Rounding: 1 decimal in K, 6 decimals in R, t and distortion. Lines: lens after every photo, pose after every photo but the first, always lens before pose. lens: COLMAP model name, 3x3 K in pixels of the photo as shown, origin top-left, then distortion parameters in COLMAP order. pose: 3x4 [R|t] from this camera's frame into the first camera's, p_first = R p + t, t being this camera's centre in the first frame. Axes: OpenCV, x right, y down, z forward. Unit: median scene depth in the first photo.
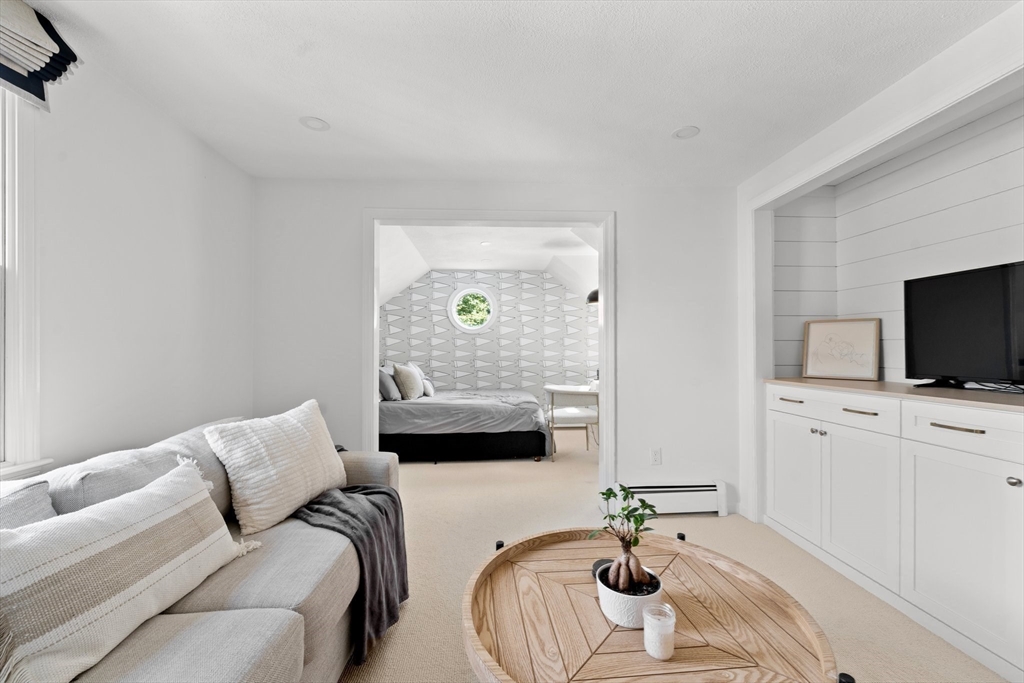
lens RADIAL K [[418.9, 0, 513.5], [0, 418.9, 347.2], [0, 0, 1]] dist [-0.000017, -0.000186]
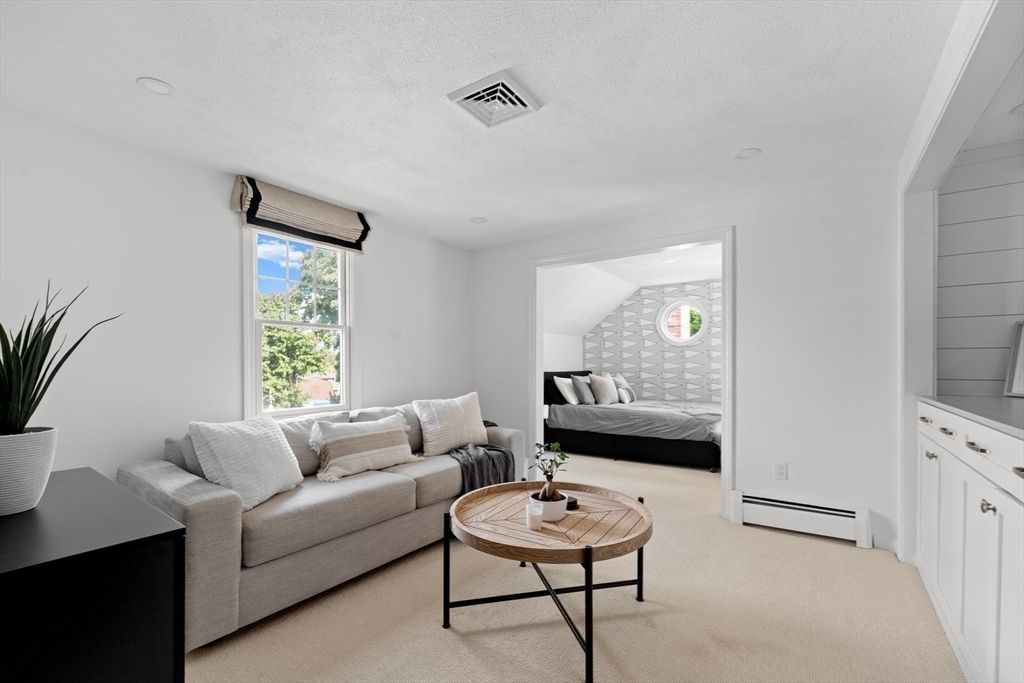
lens RADIAL K [[433.7, 0, 512.3], [0, 433.7, 366.0], [0, 0, 1]] dist [-0.000838, -0.000170]
pose [[0.791563, 0.003179, -0.611080, 0.383825], [0.004899, 0.999921, 0.011548, 0.002907], [0.611068, -0.012135, 0.791485, -0.143946]]
